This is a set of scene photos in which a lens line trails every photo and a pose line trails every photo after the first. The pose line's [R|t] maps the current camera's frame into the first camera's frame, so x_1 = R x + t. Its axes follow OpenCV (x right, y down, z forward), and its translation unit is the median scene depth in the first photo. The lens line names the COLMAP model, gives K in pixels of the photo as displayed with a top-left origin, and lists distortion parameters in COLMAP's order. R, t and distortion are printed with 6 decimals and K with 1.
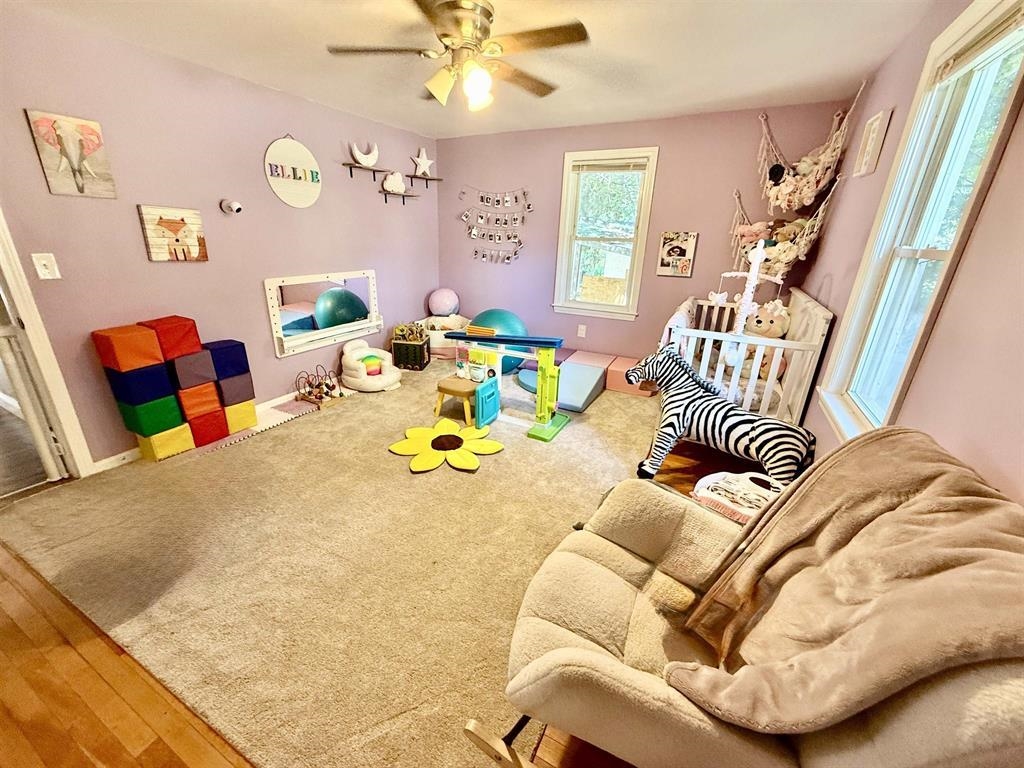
lens RADIAL K [[409.4, 0, 510.6], [0, 409.4, 383.0], [0, 0, 1]] dist [-0.002361, 0.000439]
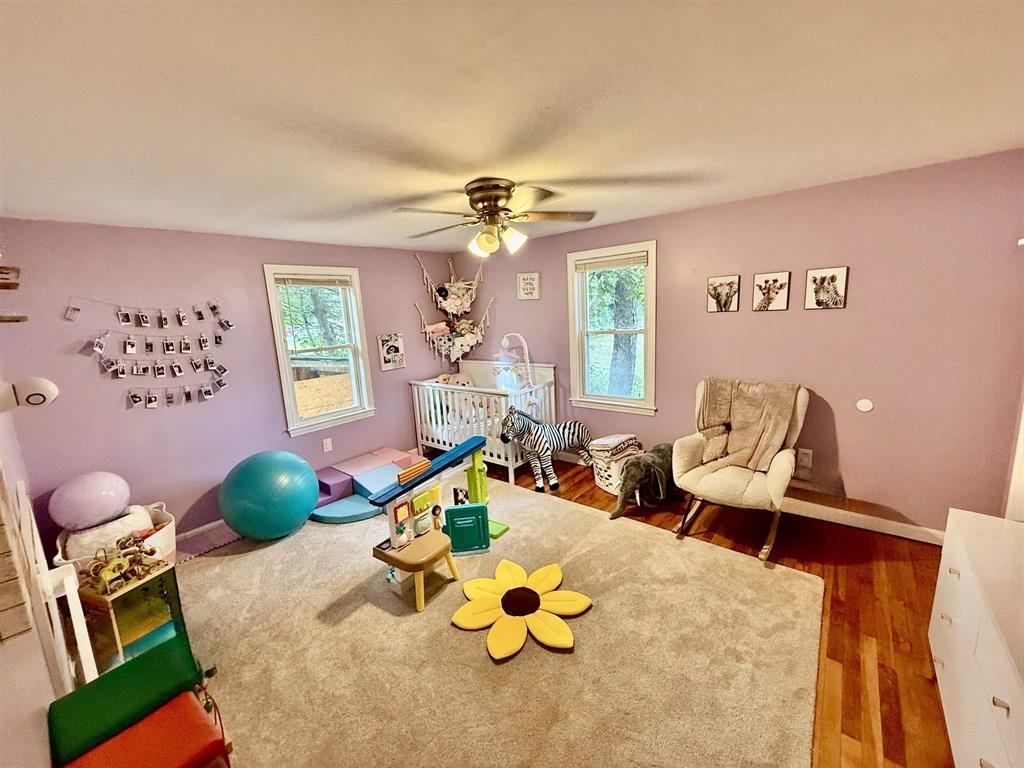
lens RADIAL K [[409.4, 0, 511.4], [0, 409.4, 381.0], [0, 0, 1]] dist [-0.002361, 0.000439]
pose [[0.202984, -0.208241, 0.956783, -0.652868], [0.394772, 0.911597, 0.114655, -0.222368], [-0.896076, 0.354438, 0.267247, 0.371977]]
